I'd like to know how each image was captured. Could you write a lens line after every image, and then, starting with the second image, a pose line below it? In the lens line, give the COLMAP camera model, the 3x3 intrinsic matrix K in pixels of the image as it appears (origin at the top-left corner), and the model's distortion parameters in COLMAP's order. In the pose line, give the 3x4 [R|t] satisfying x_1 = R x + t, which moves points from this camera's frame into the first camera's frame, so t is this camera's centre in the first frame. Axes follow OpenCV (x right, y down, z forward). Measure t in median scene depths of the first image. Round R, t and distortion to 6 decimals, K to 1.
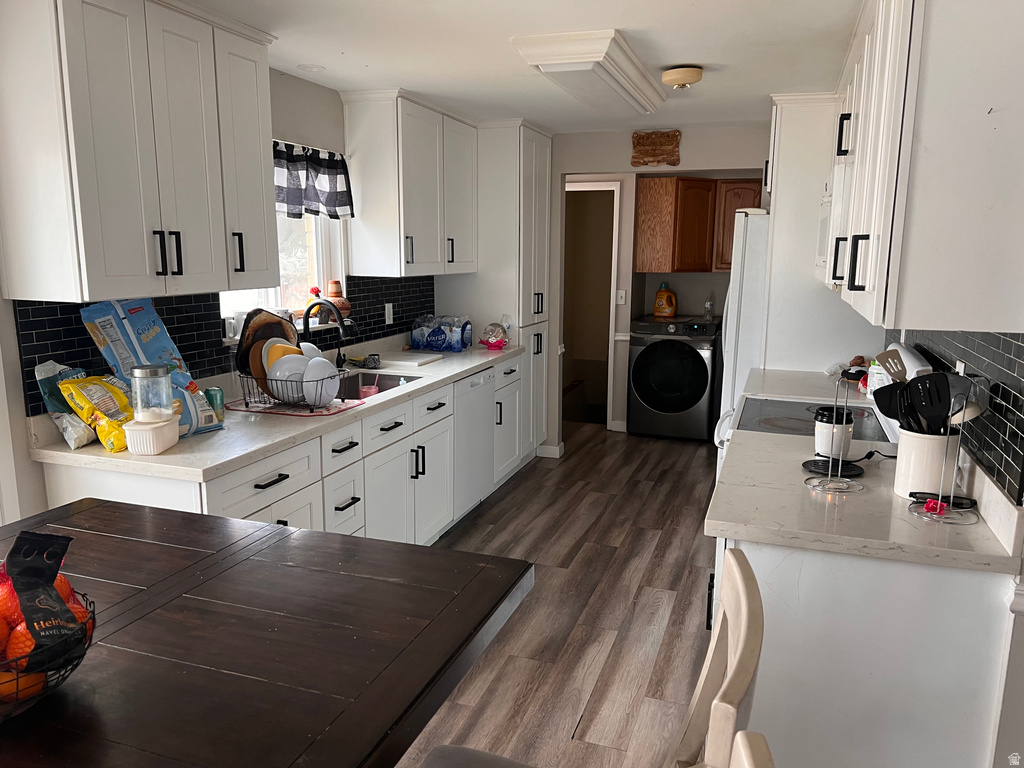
lens RADIAL K [[767.6, 0, 510.8], [0, 767.6, 389.8], [0, 0, 1]] dist [0.045285, -0.032794]
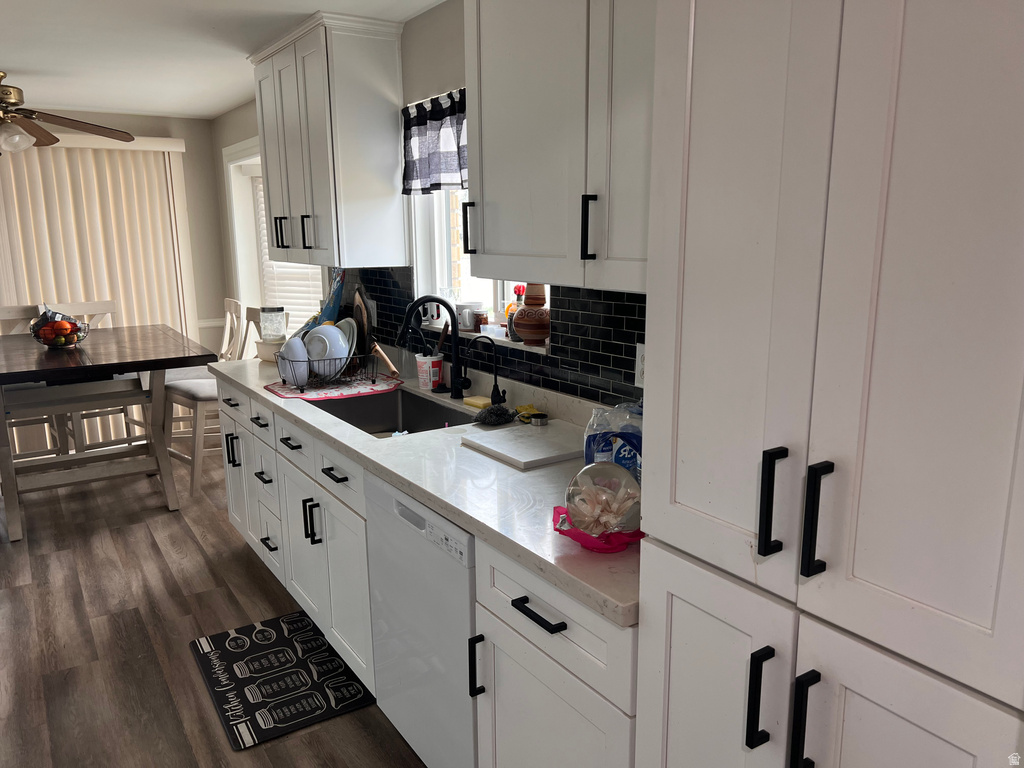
lens RADIAL K [[767.6, 0, 511.8], [0, 767.6, 377.5], [0, 0, 1]] dist [0.045285, -0.032794]
pose [[-0.605947, 0.146239, -0.781948, 0.350200], [-0.131273, 0.951100, 0.279600, -0.291081], [0.784599, 0.272071, -0.557120, 1.651844]]
